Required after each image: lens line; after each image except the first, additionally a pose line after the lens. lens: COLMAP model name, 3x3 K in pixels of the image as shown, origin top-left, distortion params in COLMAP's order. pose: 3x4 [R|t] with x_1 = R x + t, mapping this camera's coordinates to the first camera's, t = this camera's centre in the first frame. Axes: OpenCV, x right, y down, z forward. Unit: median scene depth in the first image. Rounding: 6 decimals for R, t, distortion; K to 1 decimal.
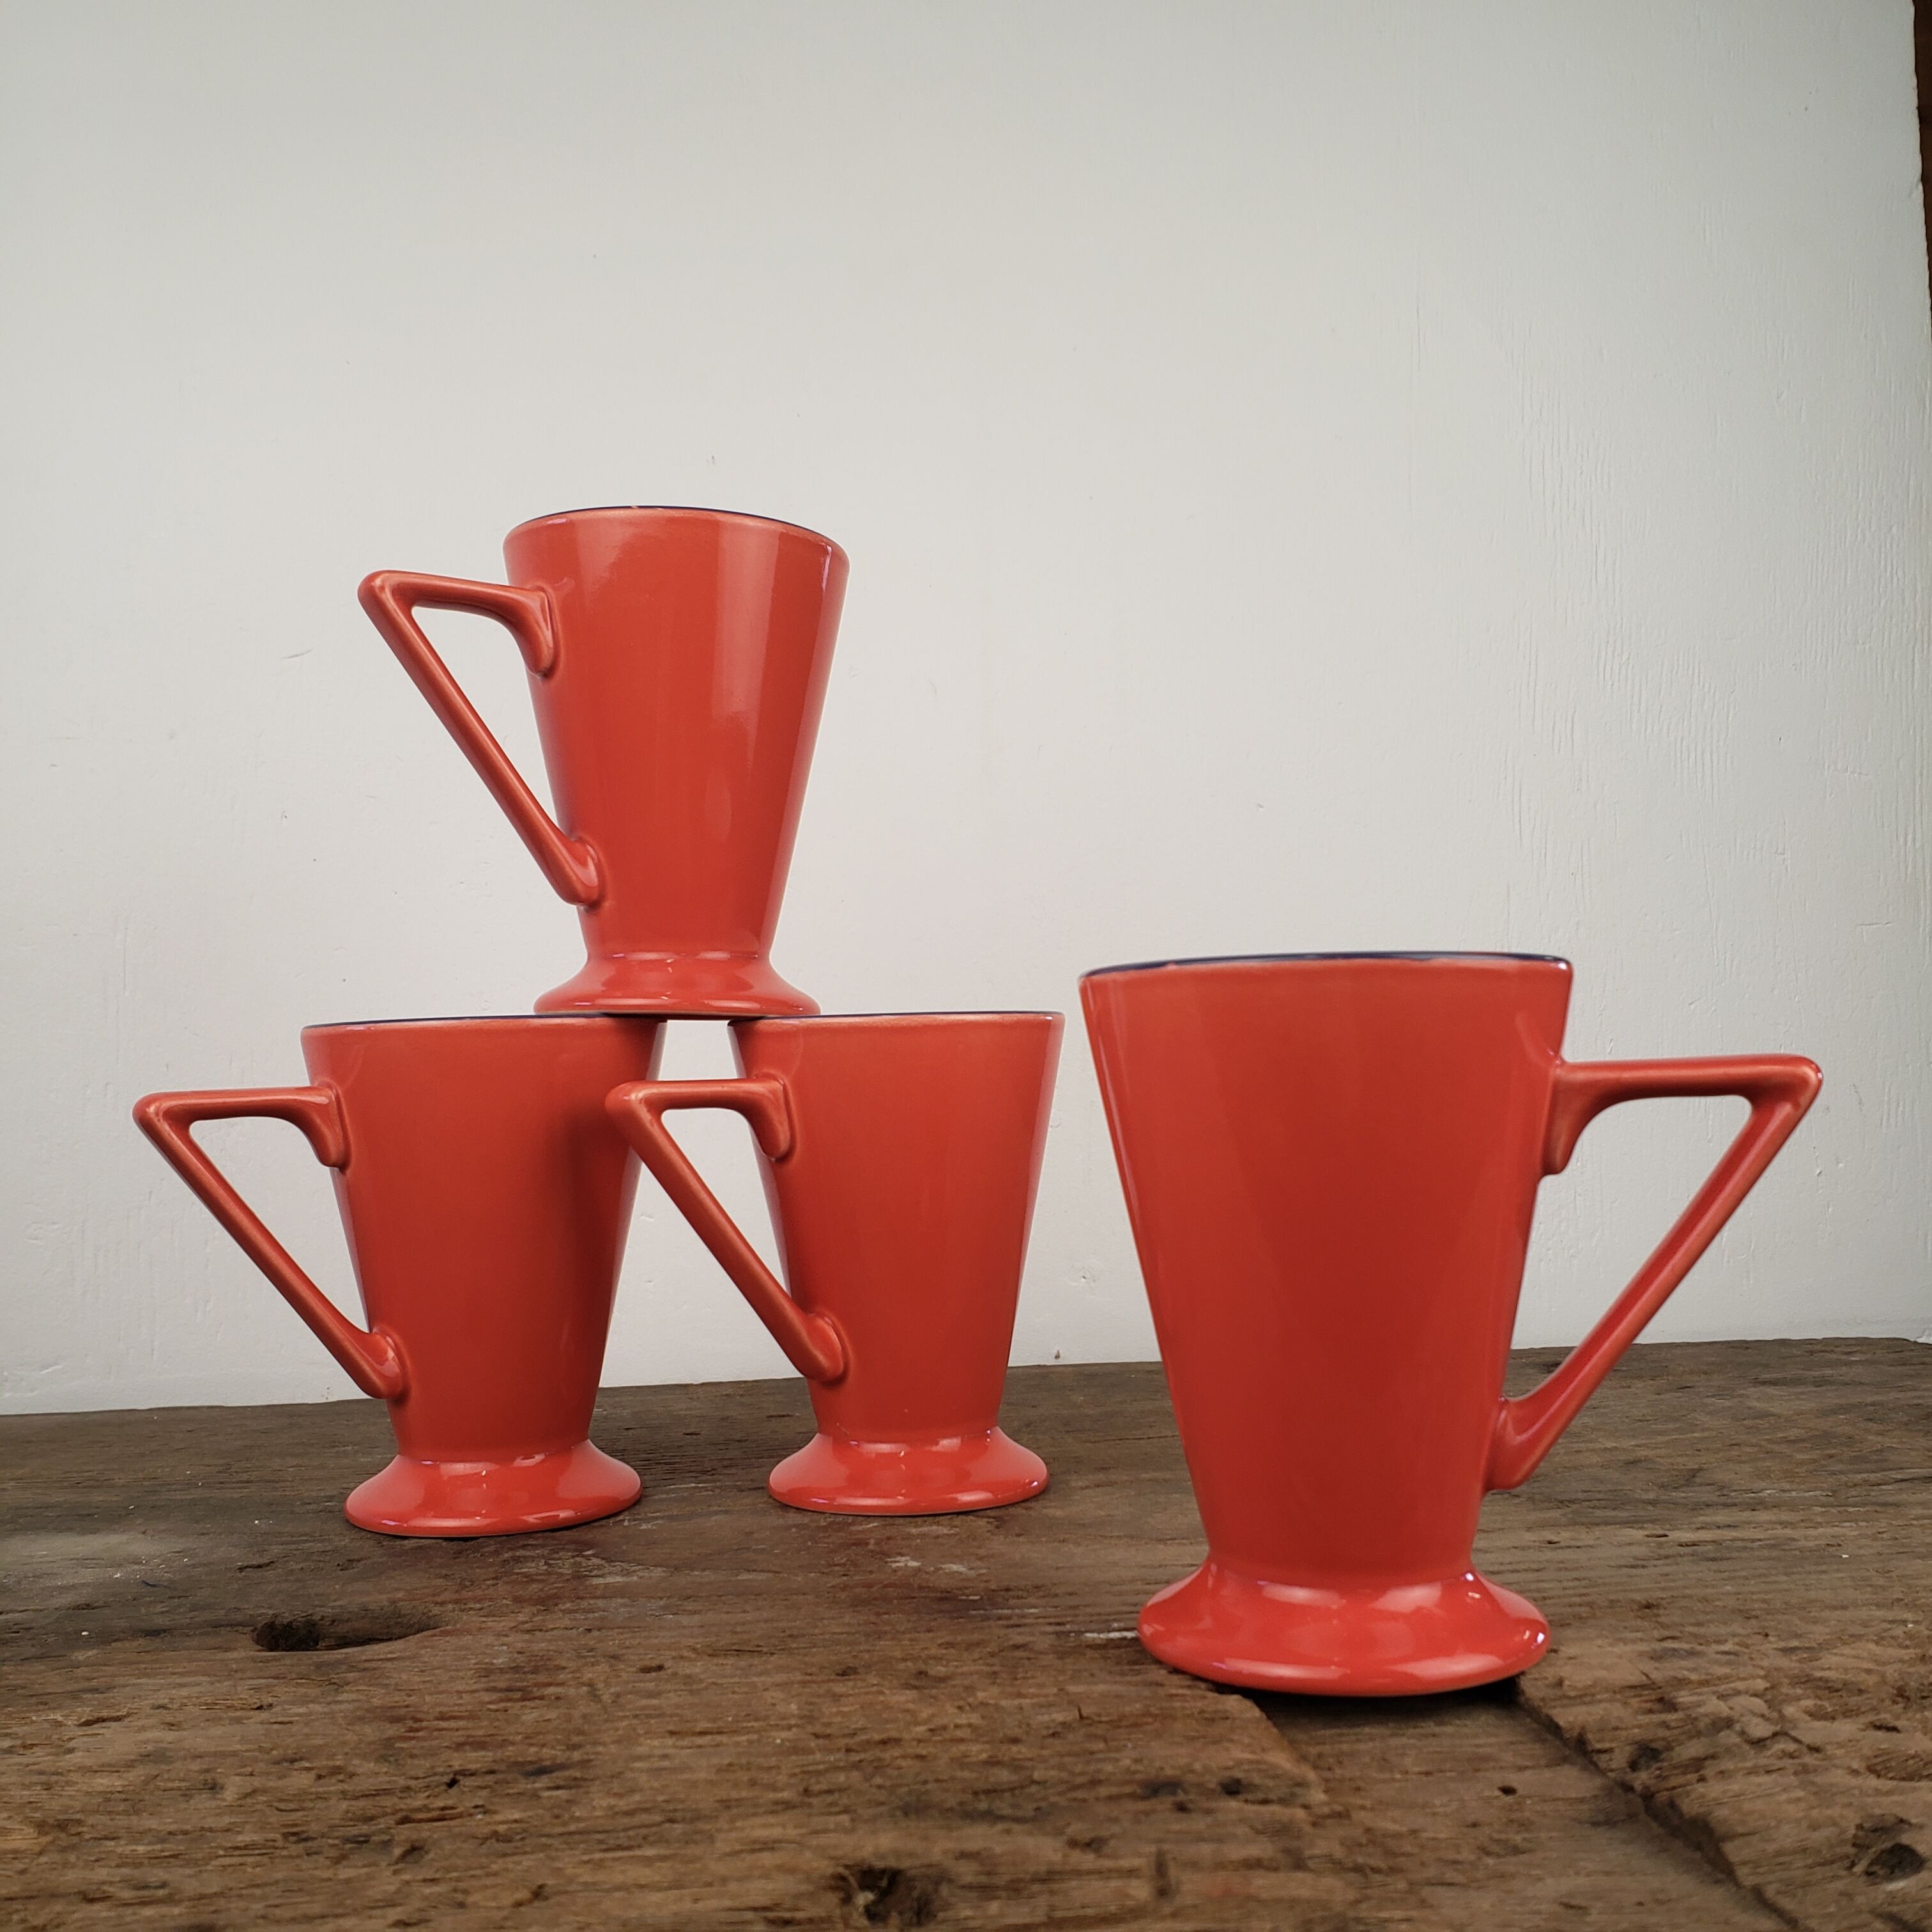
lens RADIAL K [[2192.9, 0, 969.0], [0, 2192.9, 960.0], [0, 0, 1]] dist [-0.006209, 0.000000]
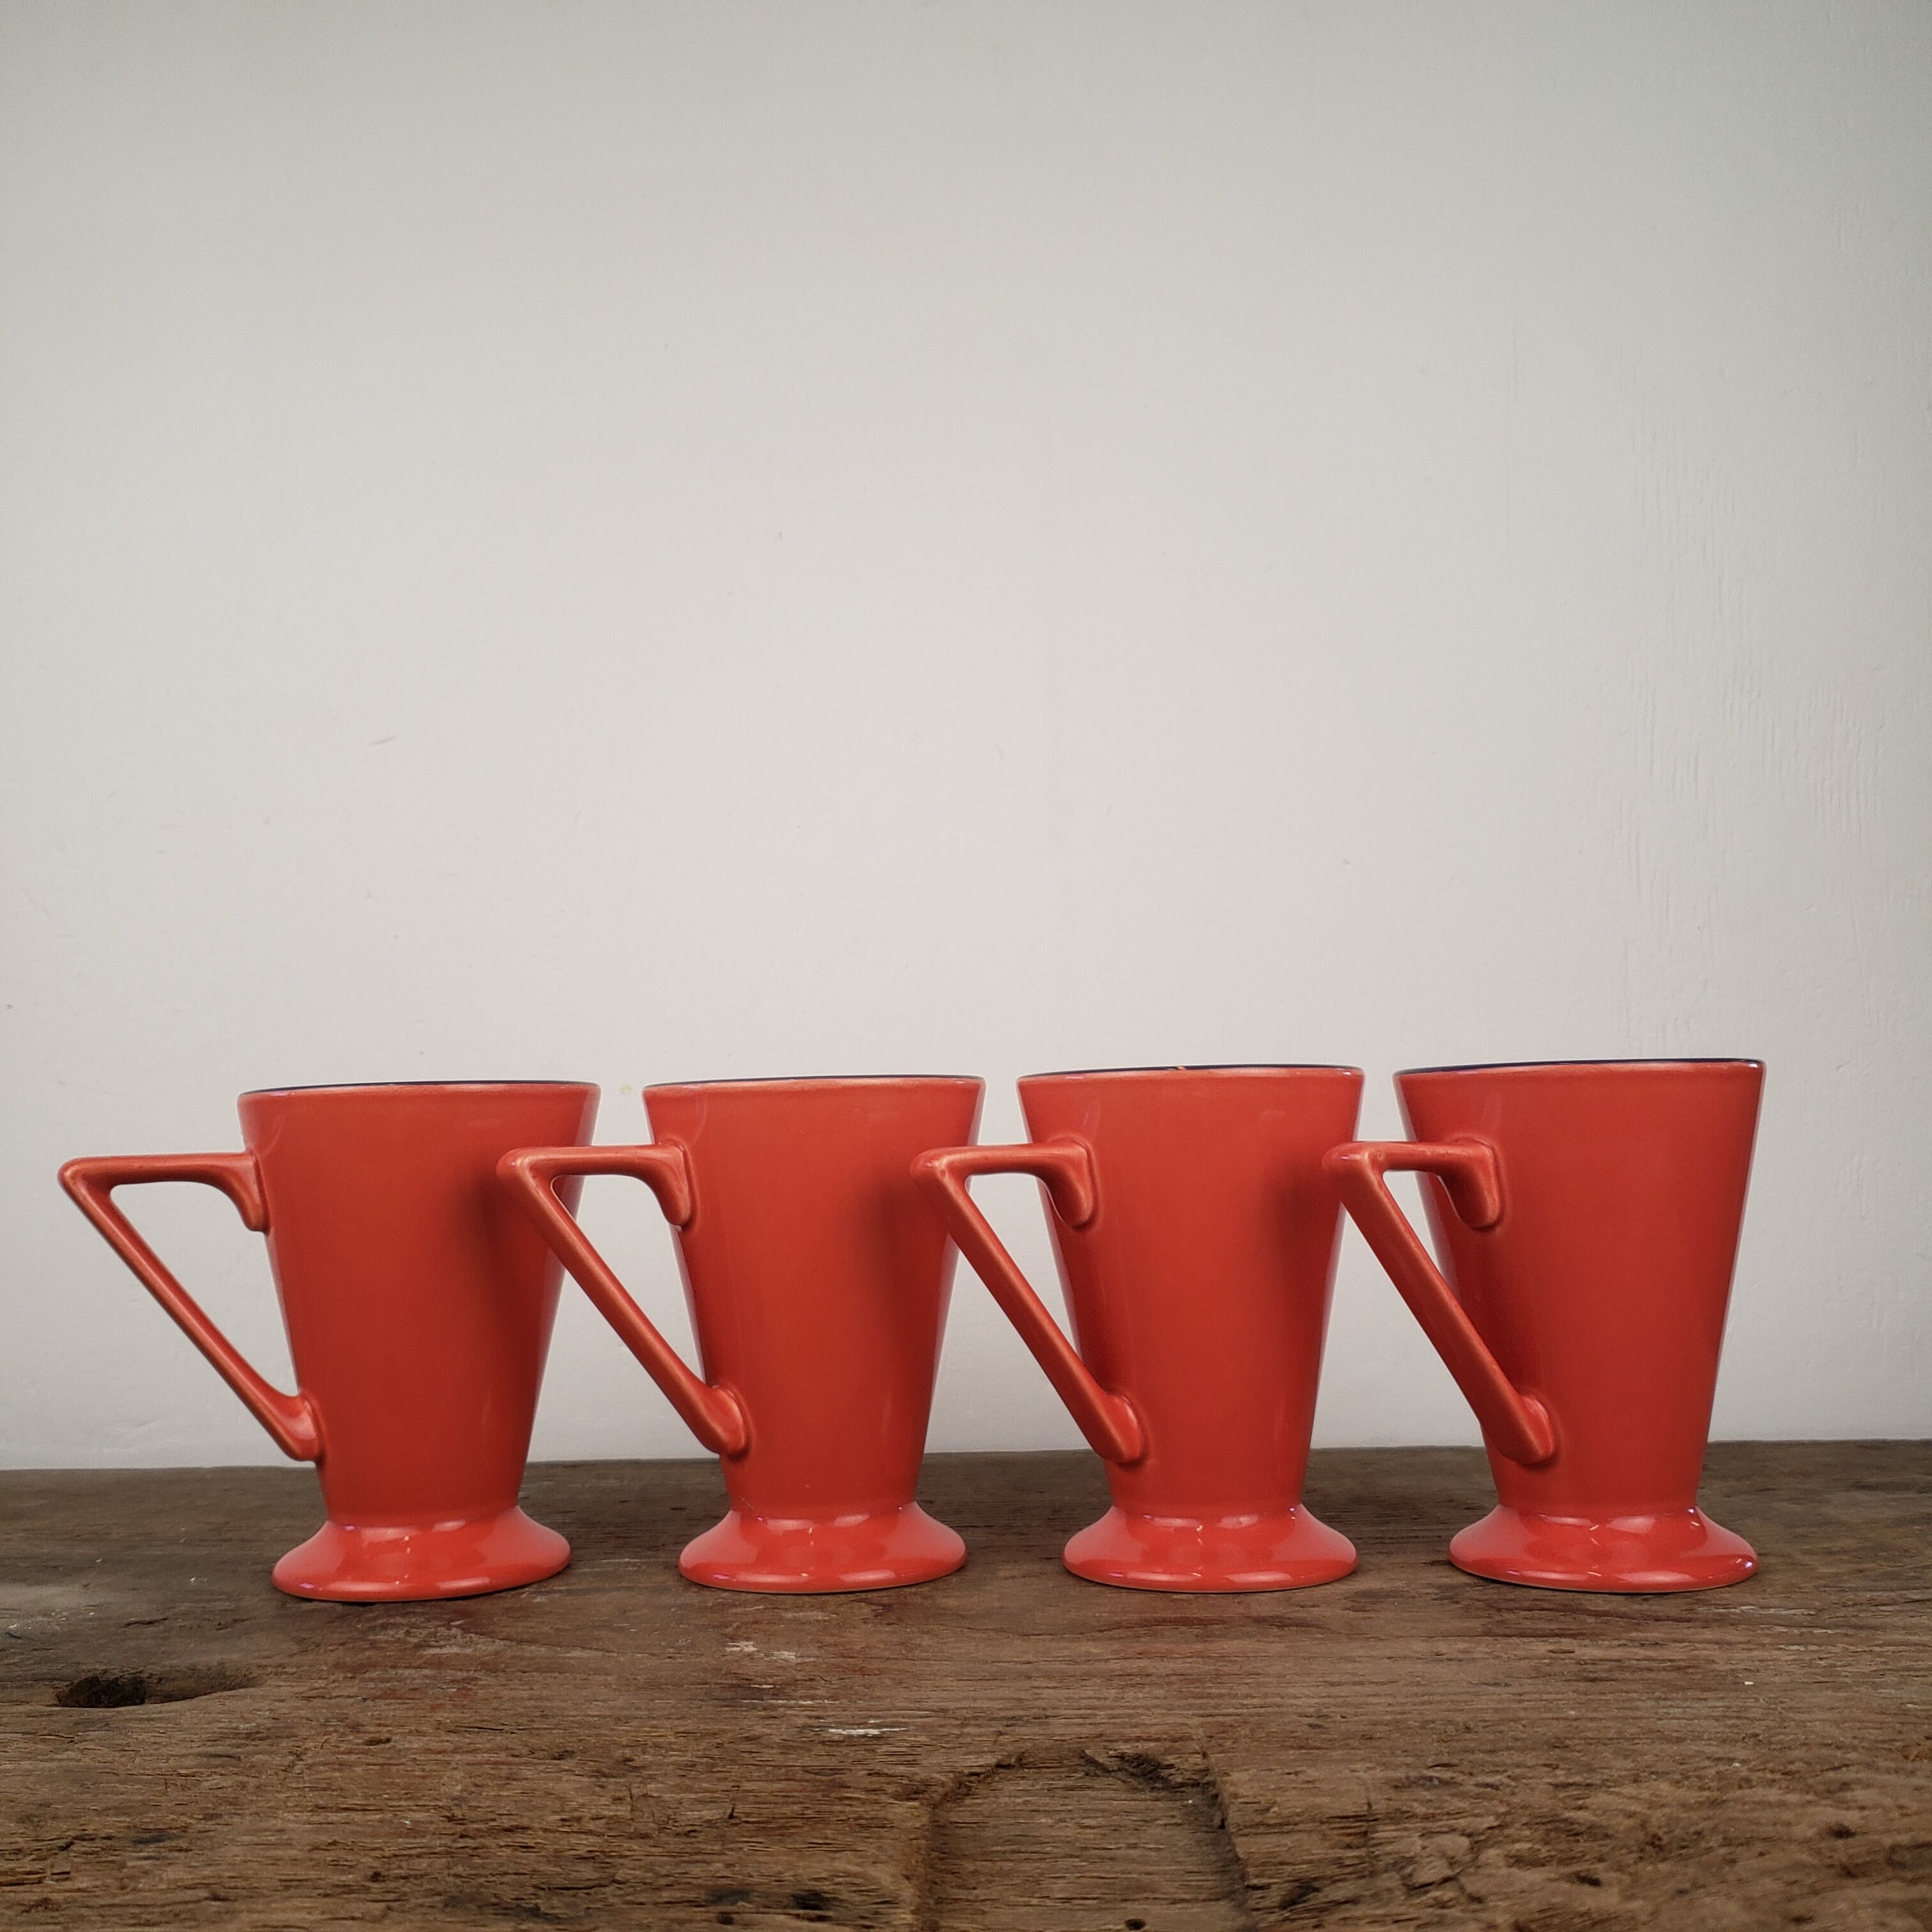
lens RADIAL K [[2192.9, 0, 958.5], [0, 2192.9, 967.3], [0, 0, 1]] dist [-0.006209, 0.000000]
pose [[0.982568, -0.015223, -0.185278, 0.259146], [0.008957, 0.999361, -0.034611, 0.011341], [0.185687, 0.032348, 0.982076, 0.064241]]
